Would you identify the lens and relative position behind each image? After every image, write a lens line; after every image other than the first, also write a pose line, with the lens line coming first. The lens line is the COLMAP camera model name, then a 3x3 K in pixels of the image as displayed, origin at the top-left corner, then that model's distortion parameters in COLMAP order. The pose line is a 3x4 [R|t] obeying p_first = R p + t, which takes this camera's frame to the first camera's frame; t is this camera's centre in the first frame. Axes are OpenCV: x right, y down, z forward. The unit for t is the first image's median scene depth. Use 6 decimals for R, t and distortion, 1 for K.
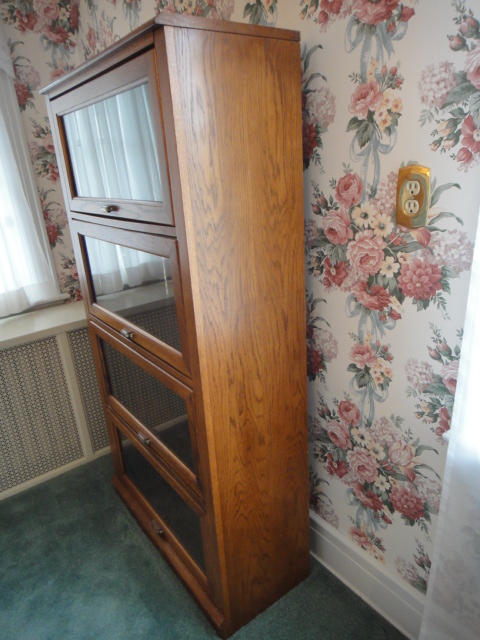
lens RADIAL K [[468.2, 0, 230.1], [0, 468.2, 337.0], [0, 0, 1]] dist [0.003770, -0.007552]
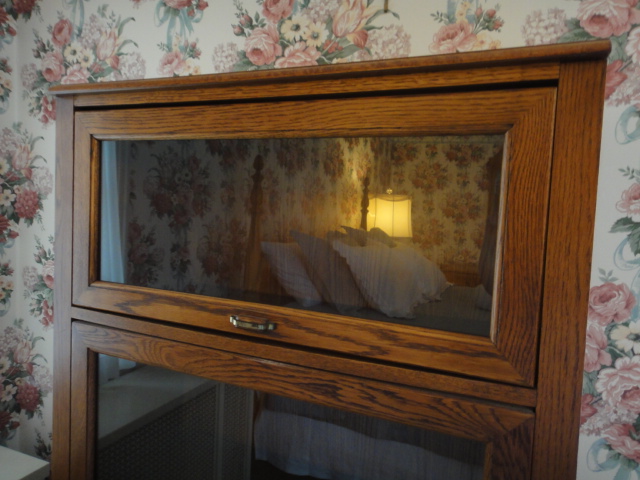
lens RADIAL K [[468.2, 0, 309.9], [0, 468.2, 226.8], [0, 0, 1]] dist [0.003770, -0.007552]
pose [[0.872672, 0.083081, 0.481187, 0.236282], [0.067448, 0.955465, -0.287292, 0.038057], [-0.483627, 0.283167, 0.828204, -0.367309]]
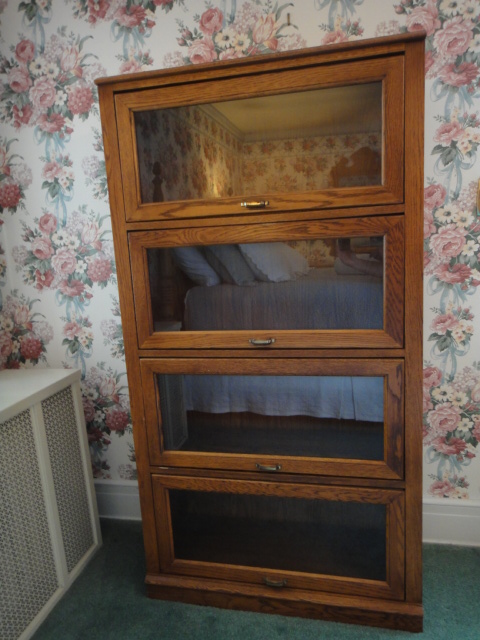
lens RADIAL K [[468.2, 0, 233.8], [0, 468.2, 314.6], [0, 0, 1]] dist [0.003770, -0.007552]
pose [[0.778886, -0.069552, 0.623297, -0.284927], [0.218037, 0.961869, -0.165132, 0.409799], [-0.588044, 0.264521, 0.764351, -0.542673]]
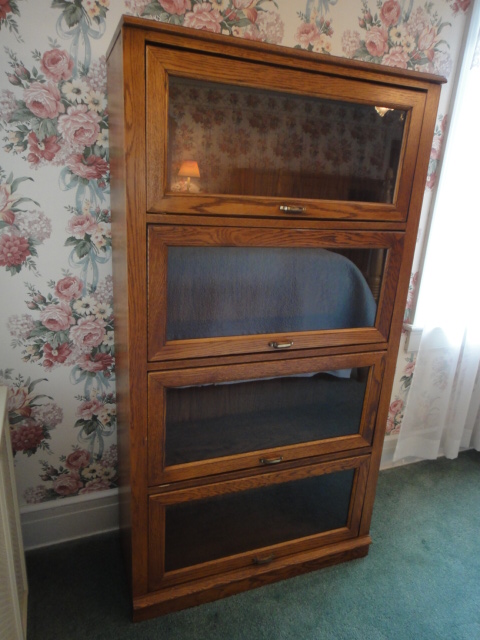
lens RADIAL K [[468.2, 0, 244.6], [0, 468.2, 315.2], [0, 0, 1]] dist [0.003770, -0.007552]
pose [[0.271220, -0.185216, 0.944529, -0.639422], [0.253364, 0.960441, 0.115584, 0.060395], [-0.928572, 0.207961, 0.307418, 0.043761]]
